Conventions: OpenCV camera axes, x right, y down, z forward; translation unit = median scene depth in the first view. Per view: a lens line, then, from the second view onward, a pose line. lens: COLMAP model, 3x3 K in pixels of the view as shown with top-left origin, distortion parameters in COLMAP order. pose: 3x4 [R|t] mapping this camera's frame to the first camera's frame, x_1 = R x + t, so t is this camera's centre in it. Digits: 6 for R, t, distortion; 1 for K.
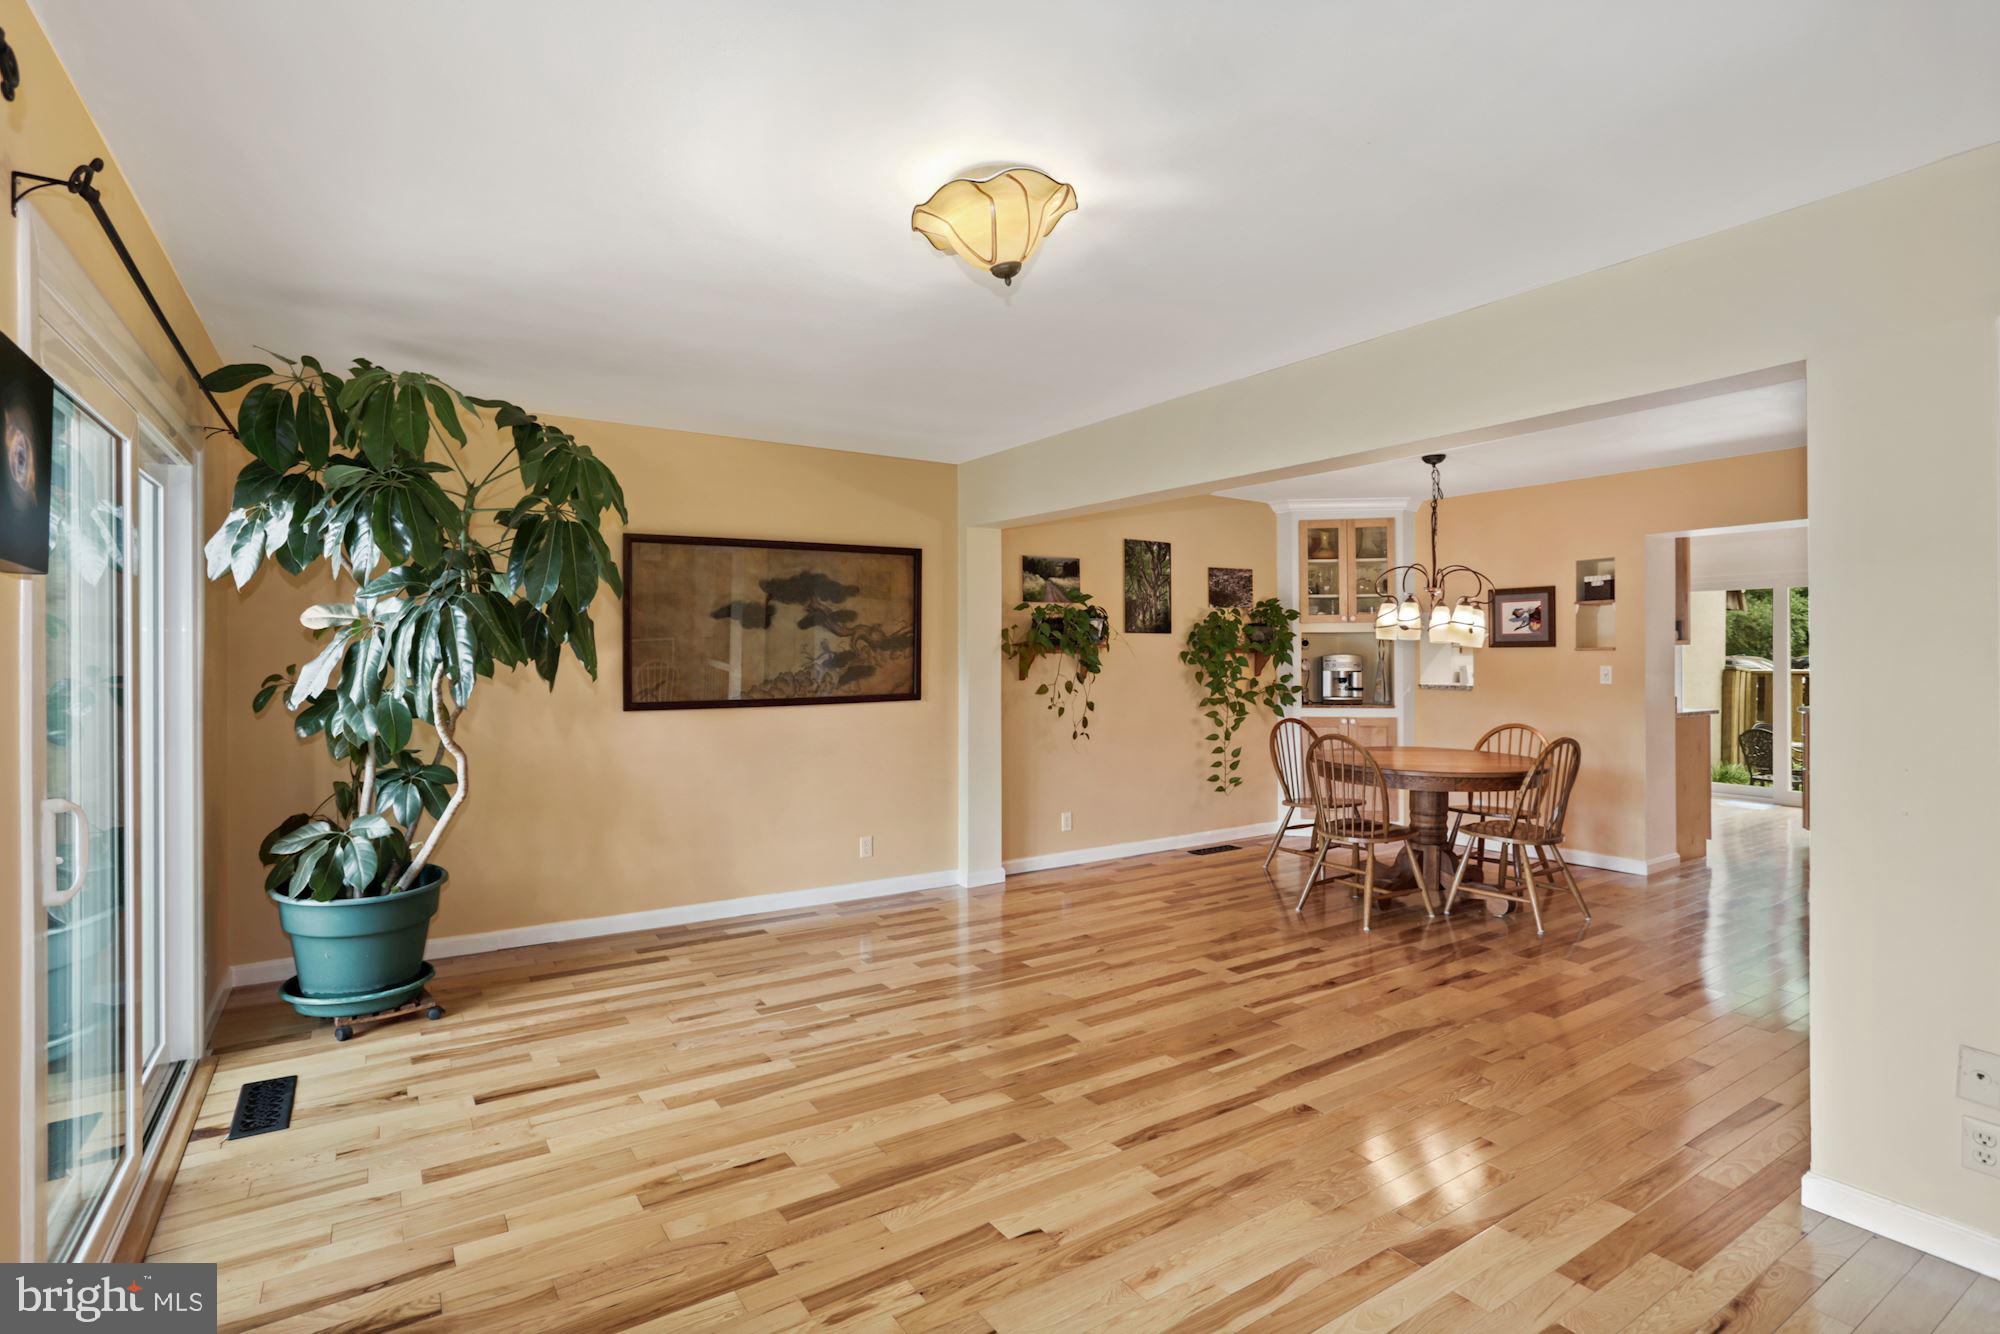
lens RADIAL K [[972.9, 0, 1002.5], [0, 972.9, 654.3], [0, 0, 1]] dist [-0.069643, 0.049501]
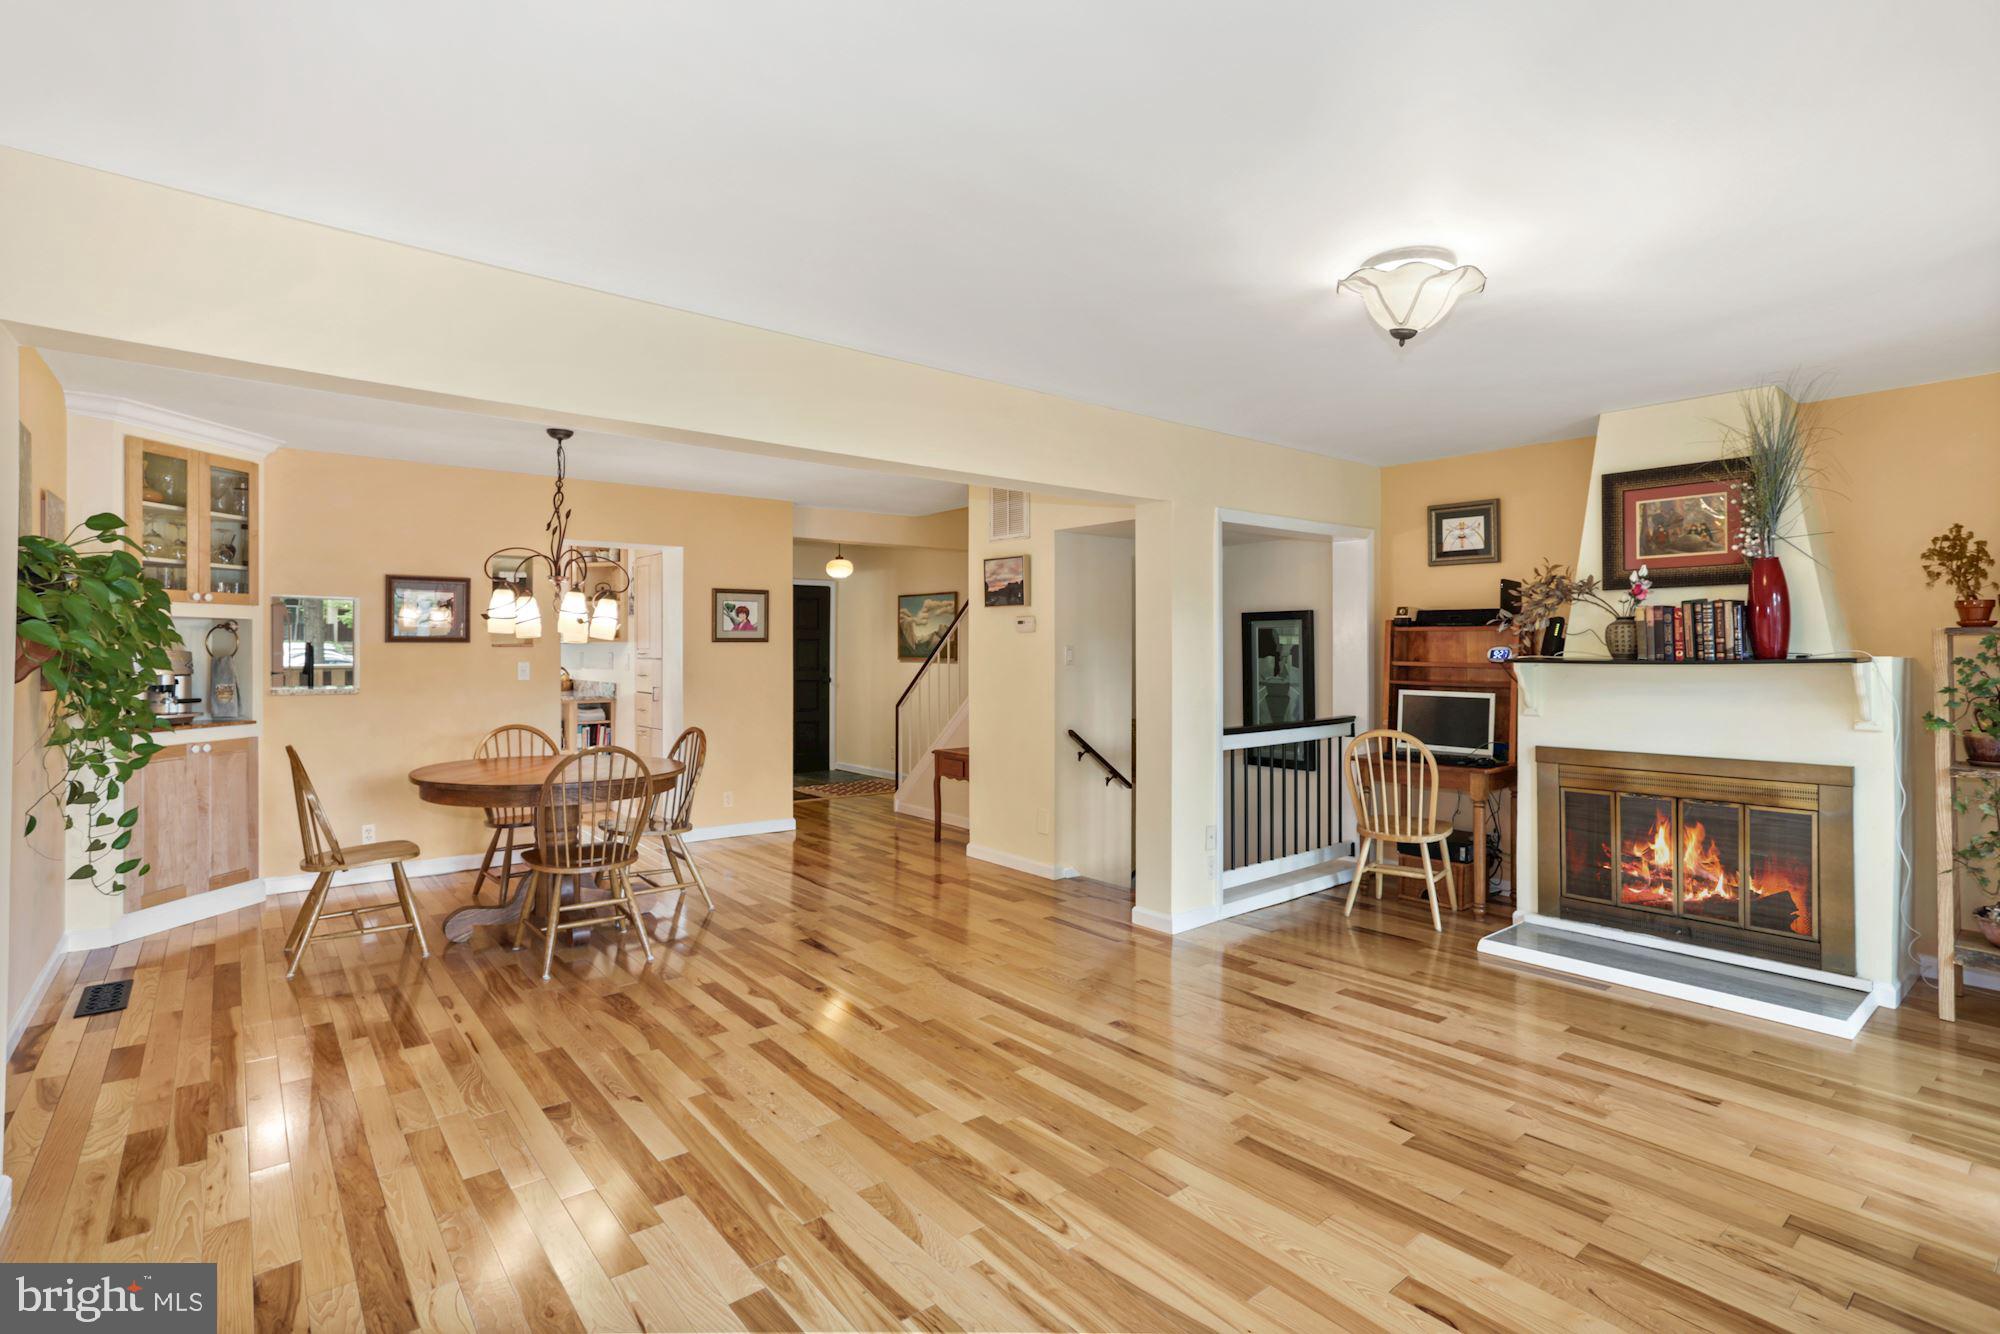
lens RADIAL K [[956.9, 0, 990.6], [0, 956.9, 634.9], [0, 0, 1]] dist [-0.047640, 0.031559]
pose [[-0.091978, 0.018222, 0.995594, -0.429482], [-0.002599, 0.999825, -0.018540, 0.000370], [-0.995758, -0.004292, -0.091914, 0.618017]]
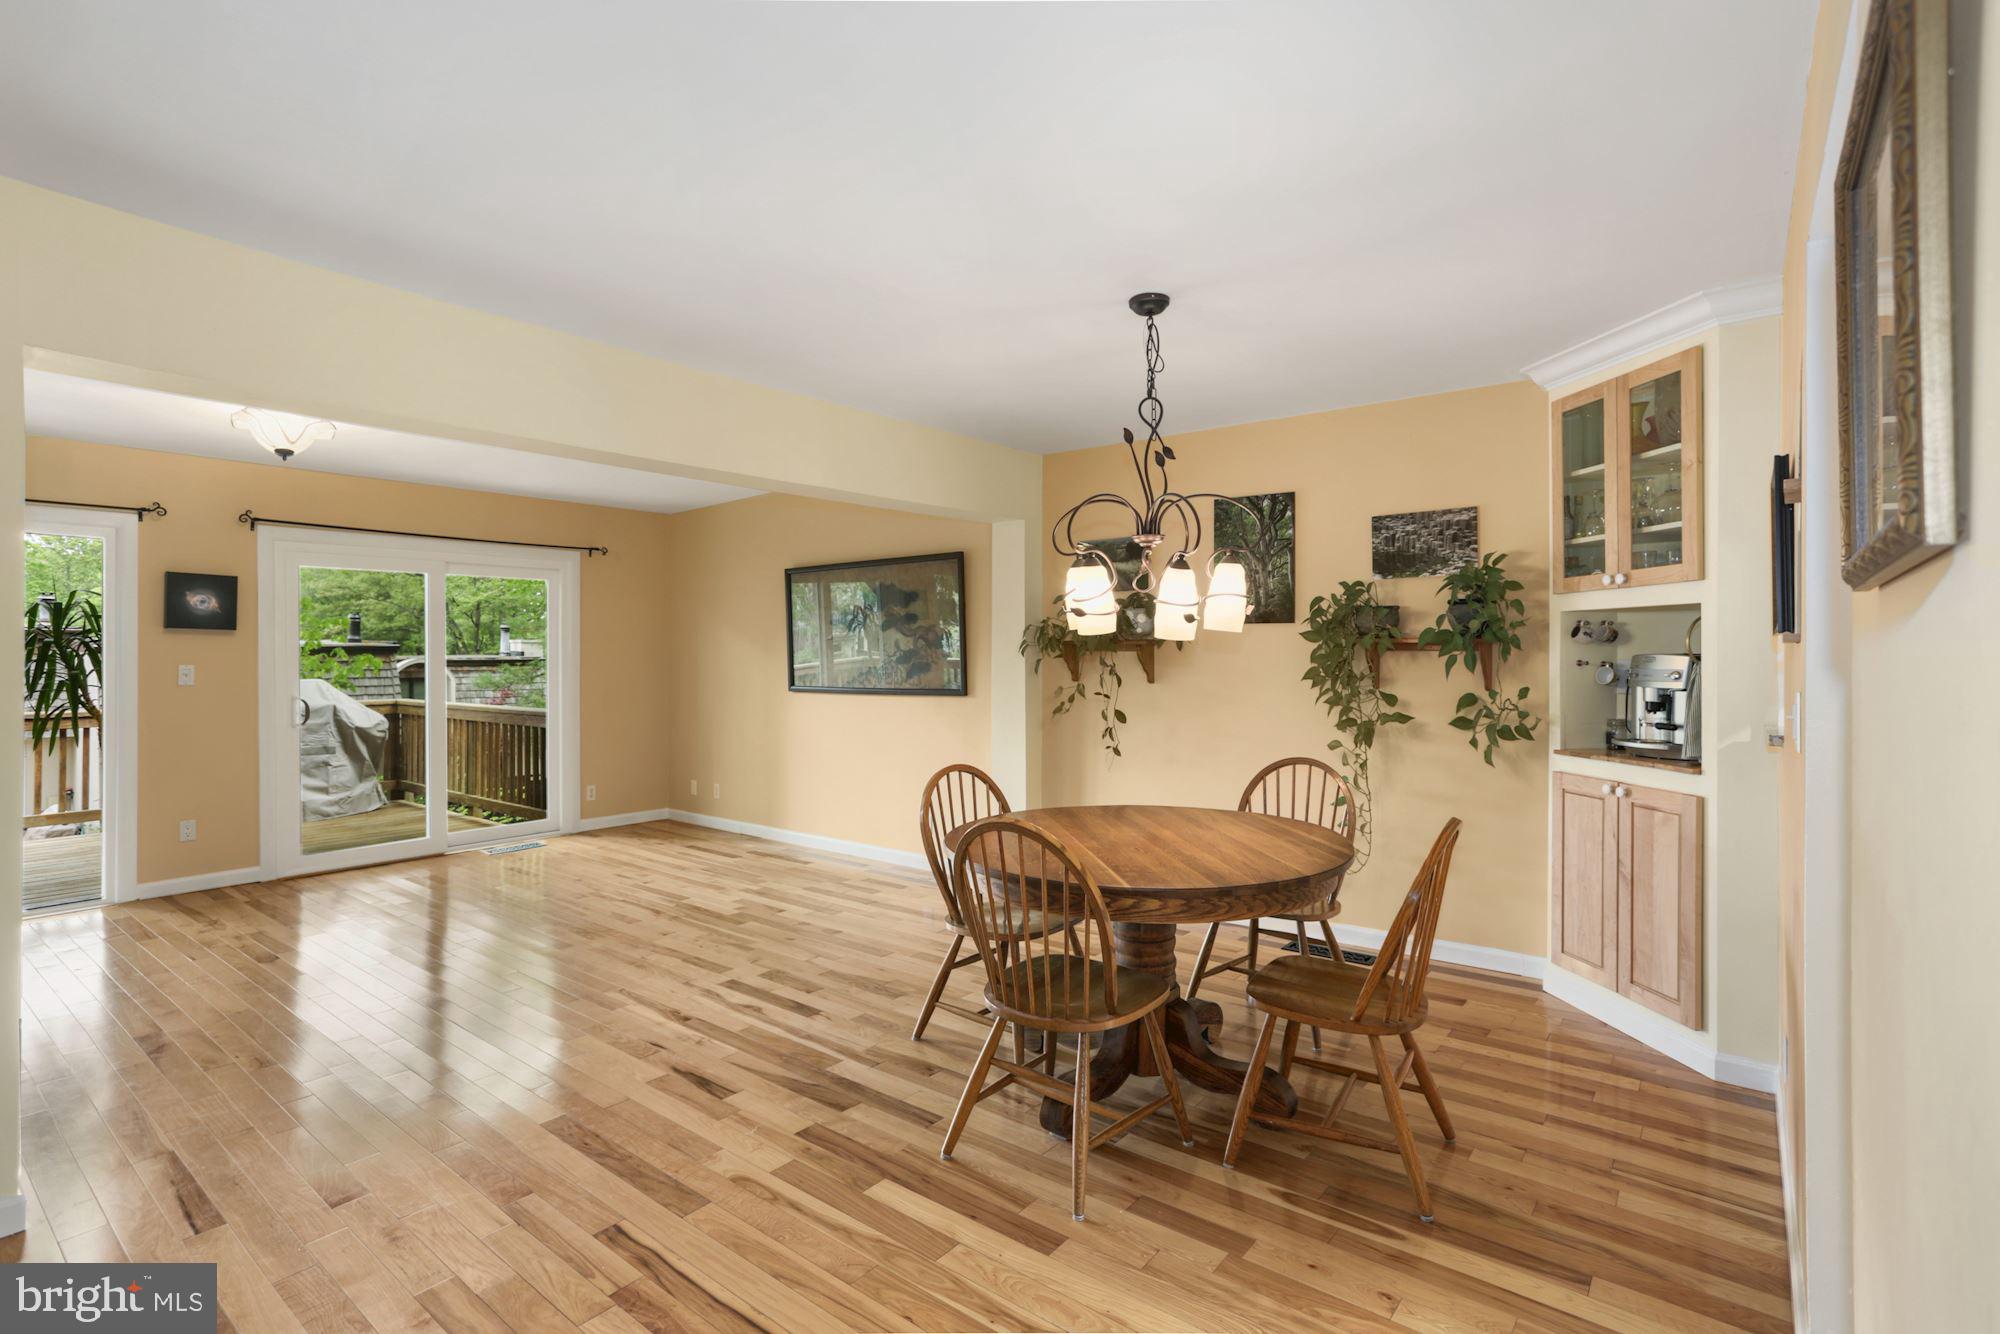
lens RADIAL K [[961.8, 0, 1010.5], [0, 961.8, 656.6], [0, 0, 1]] dist [-0.035756, 0.000066]
pose [[0.319022, 0.006125, -0.947728, 0.866111], [0.000423, 0.999978, 0.006606, -0.002213], [0.947747, -0.002508, 0.319012, 0.676843]]
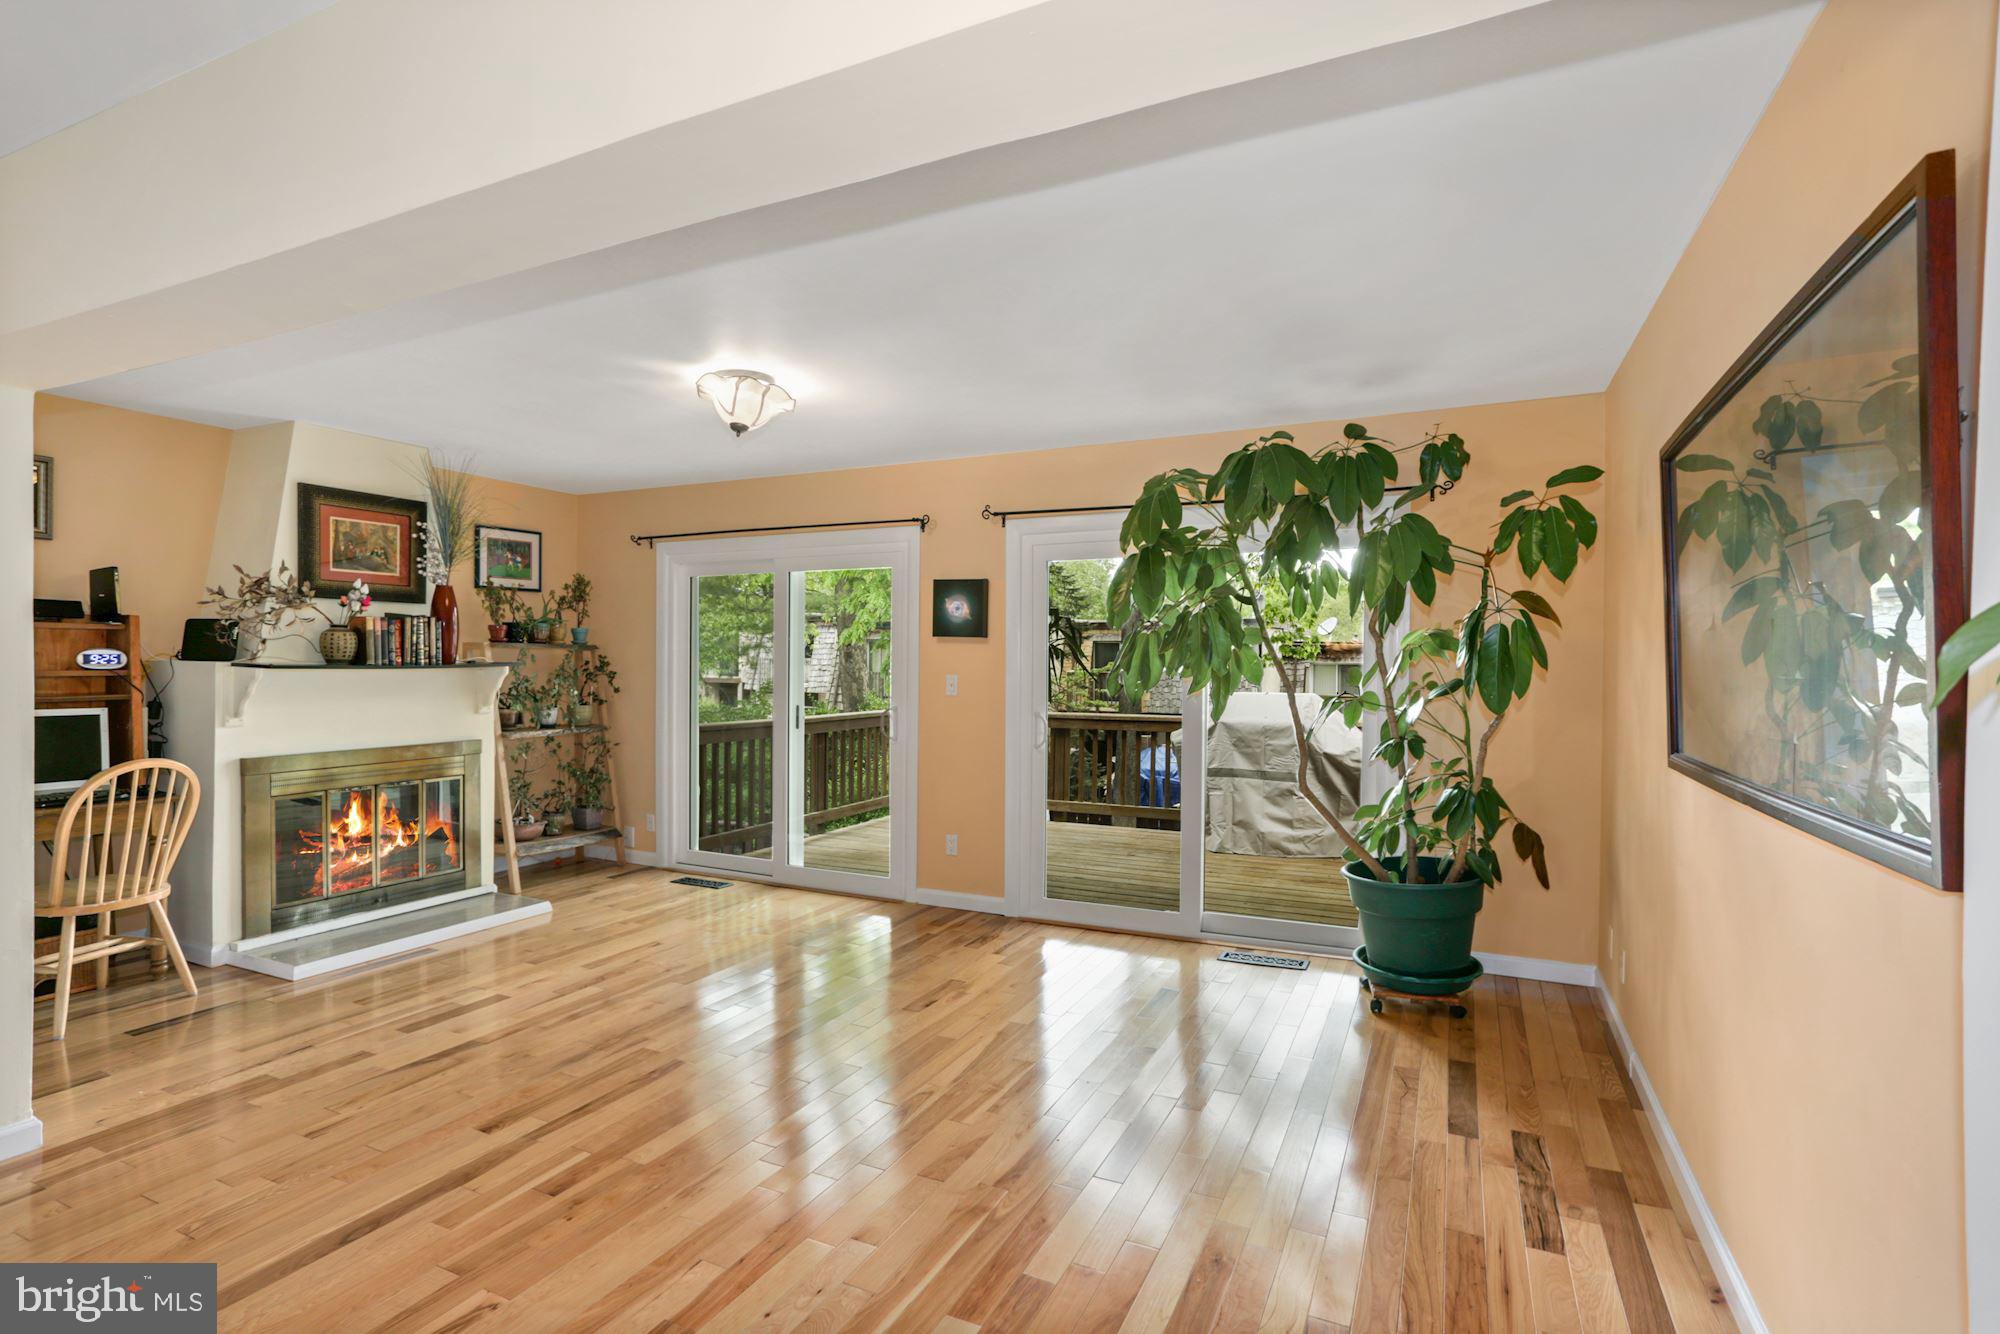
lens RADIAL K [[961.8, 0, 1010.5], [0, 961.8, 656.6], [0, 0, 1]] dist [-0.035756, 0.000066]
pose [[-0.855487, -0.006650, -0.517781, 0.176313], [-0.004058, 0.999973, -0.006138, 0.000633], [0.517808, -0.003150, -0.855491, 1.014122]]
